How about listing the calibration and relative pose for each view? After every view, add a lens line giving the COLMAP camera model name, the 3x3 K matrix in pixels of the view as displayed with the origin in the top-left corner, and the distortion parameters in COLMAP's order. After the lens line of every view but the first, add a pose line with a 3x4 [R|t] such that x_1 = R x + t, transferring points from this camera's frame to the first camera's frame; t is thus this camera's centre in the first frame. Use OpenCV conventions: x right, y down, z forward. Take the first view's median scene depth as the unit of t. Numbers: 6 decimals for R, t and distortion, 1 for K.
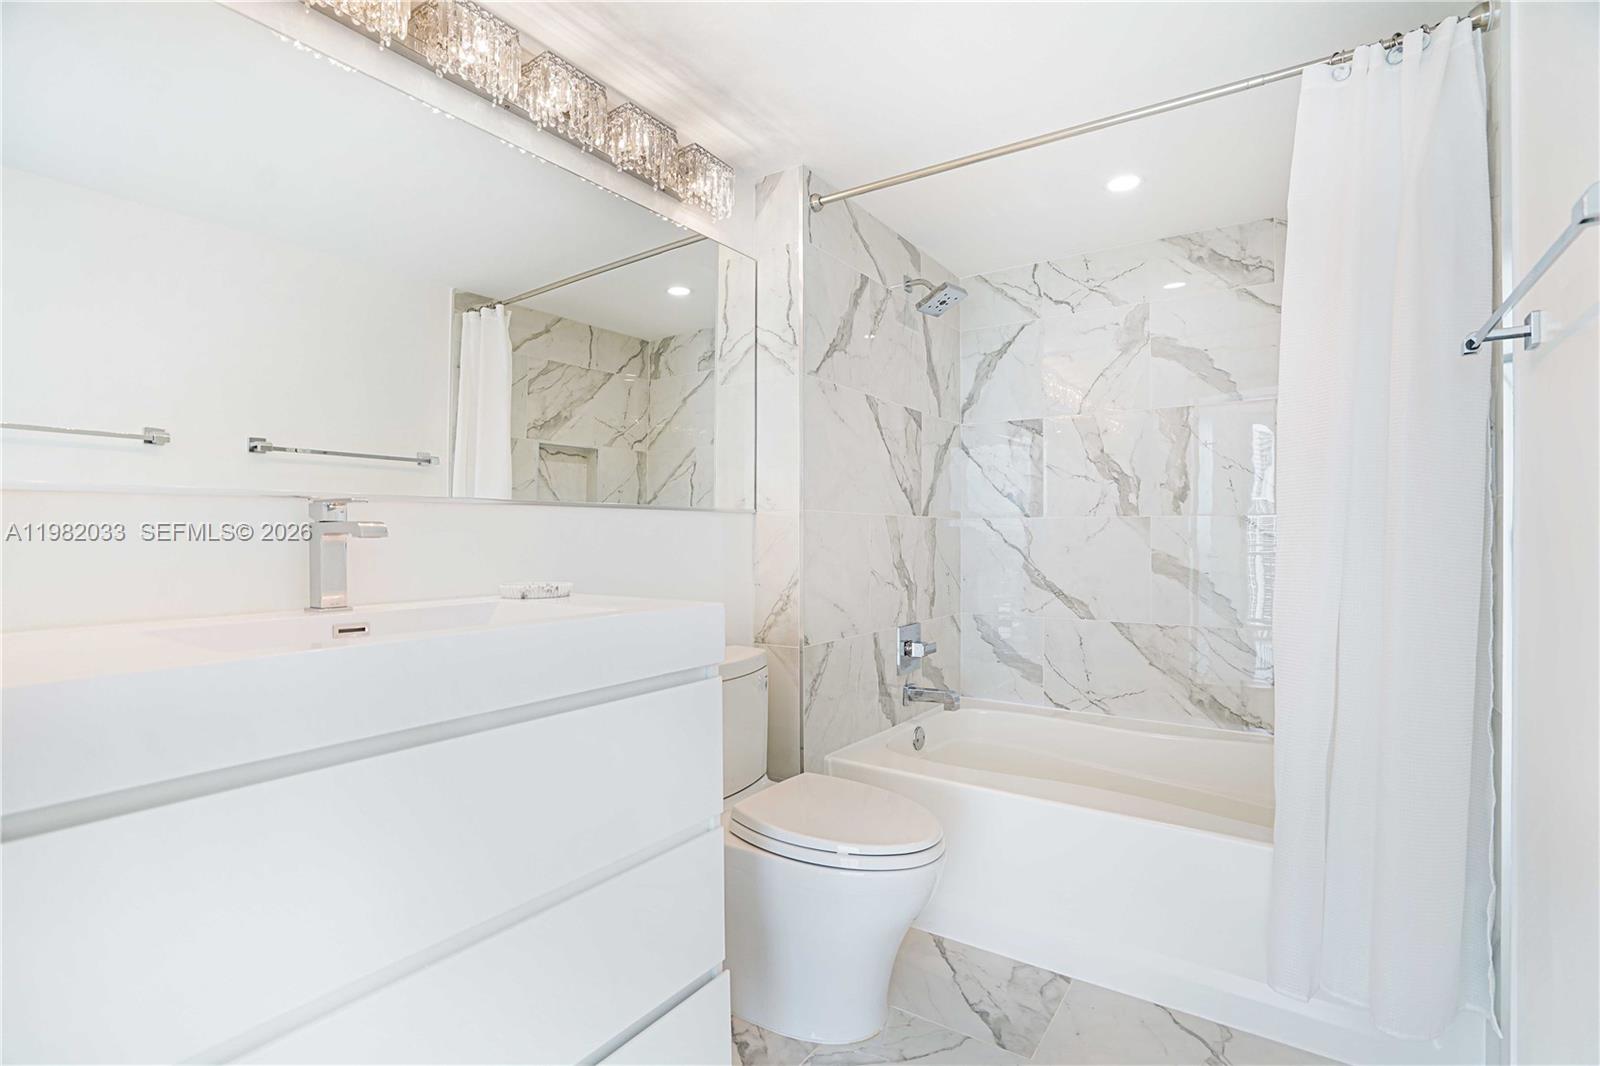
lens RADIAL K [[769.8, 0, 801.7], [0, 769.8, 531.5], [0, 0, 1]] dist [-0.002667, 0.000012]
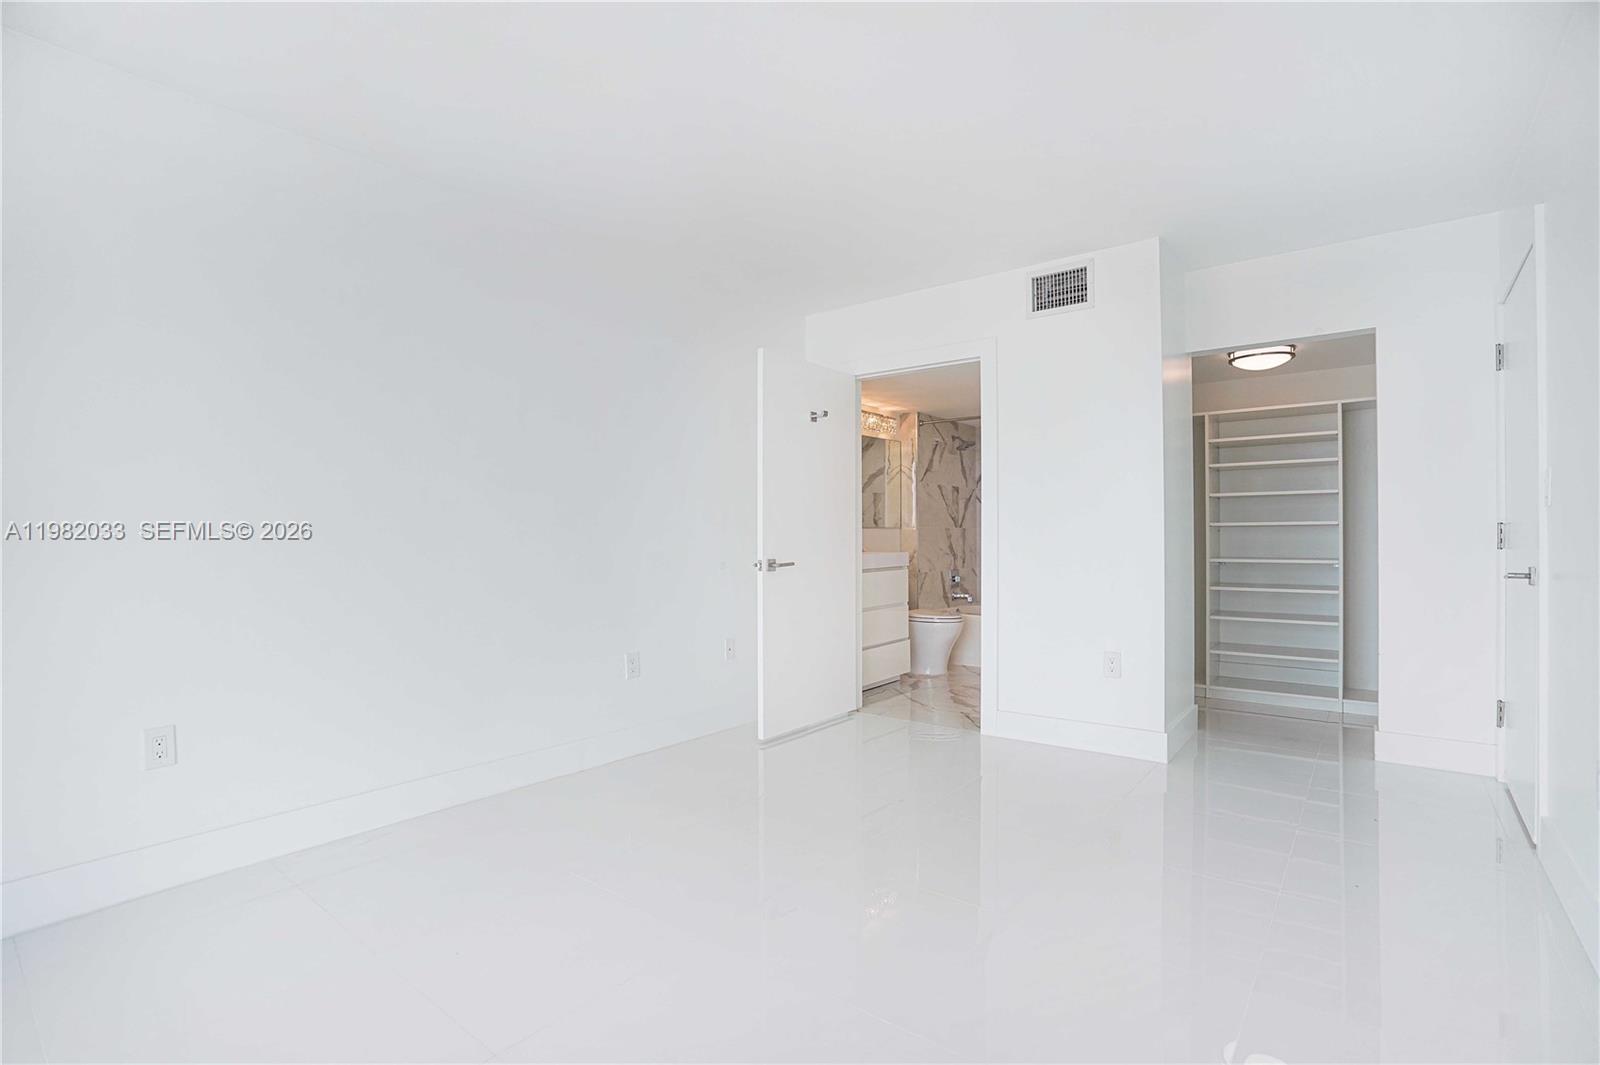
lens RADIAL K [[769.8, 0, 797.1], [0, 769.8, 530.1], [0, 0, 1]] dist [-0.002667, 0.000012]
pose [[0.997554, -0.004904, -0.069722, -0.211470], [0.004862, 0.999988, -0.000772, -0.013193], [0.069725, 0.000431, 0.997566, -1.655846]]
